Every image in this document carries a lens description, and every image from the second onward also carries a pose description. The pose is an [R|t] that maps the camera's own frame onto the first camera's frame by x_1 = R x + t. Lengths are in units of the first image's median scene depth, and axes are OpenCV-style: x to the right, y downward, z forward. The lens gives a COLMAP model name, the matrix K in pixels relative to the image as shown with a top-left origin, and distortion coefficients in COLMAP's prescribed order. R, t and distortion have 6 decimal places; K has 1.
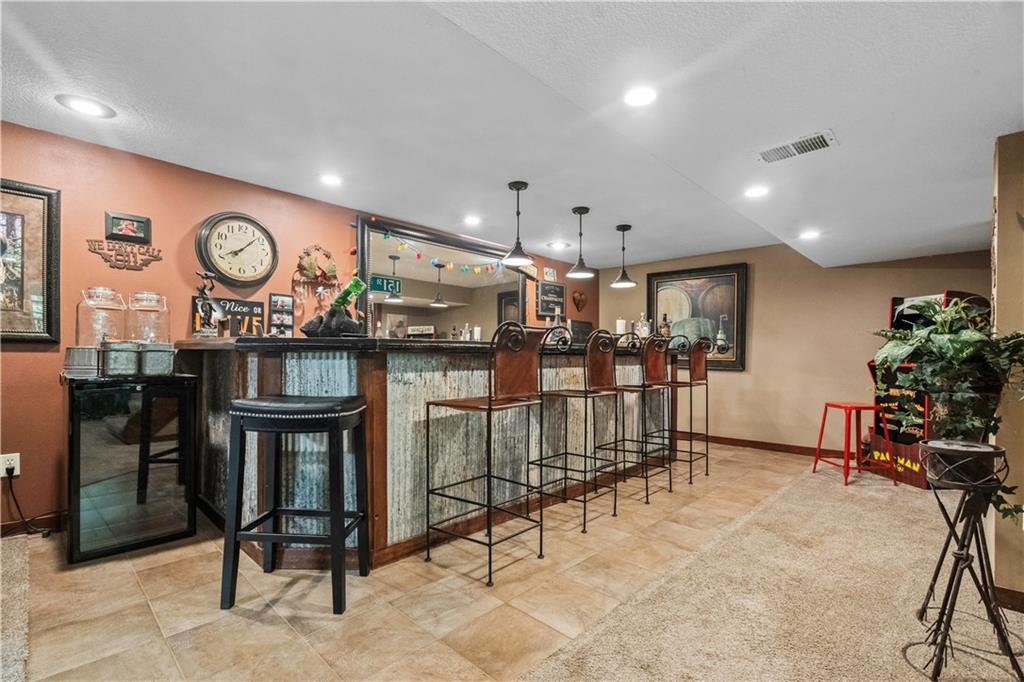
lens RADIAL K [[463.2, 0, 509.5], [0, 463.2, 358.5], [0, 0, 1]] dist [-0.003702, 0.002248]
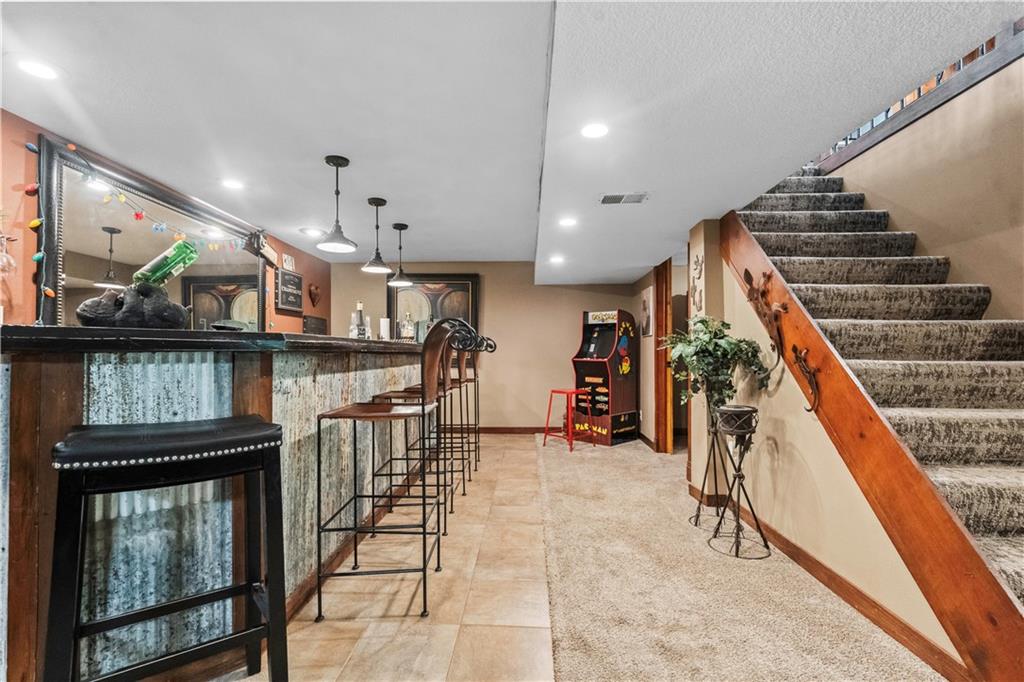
lens RADIAL K [[463.2, 0, 504.0], [0, 463.2, 347.2], [0, 0, 1]] dist [-0.003702, 0.002248]
pose [[0.747622, 0.002950, 0.664117, -0.398374], [0.012252, 0.999759, -0.018234, -0.002627], [-0.664011, 0.021769, 0.747406, 0.177067]]
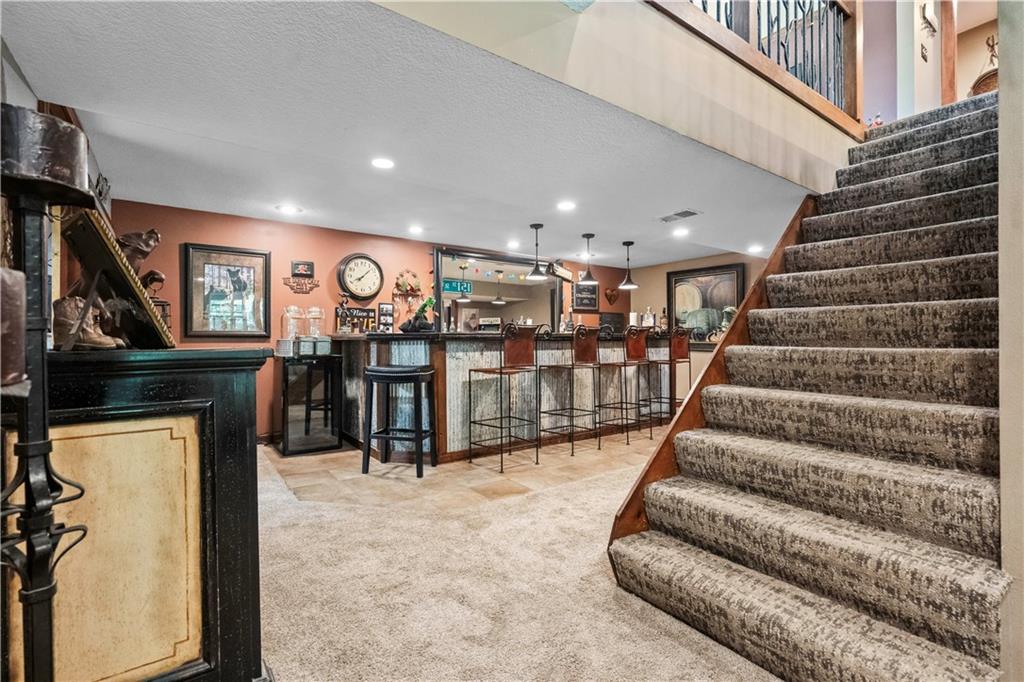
lens RADIAL K [[463.2, 0, 508.1], [0, 463.2, 338.7], [0, 0, 1]] dist [-0.003702, 0.002248]
pose [[0.983245, -0.012624, -0.181850, 0.237098], [0.010182, 0.999845, -0.014357, 0.005489], [0.182003, 0.012265, 0.983221, -0.563206]]
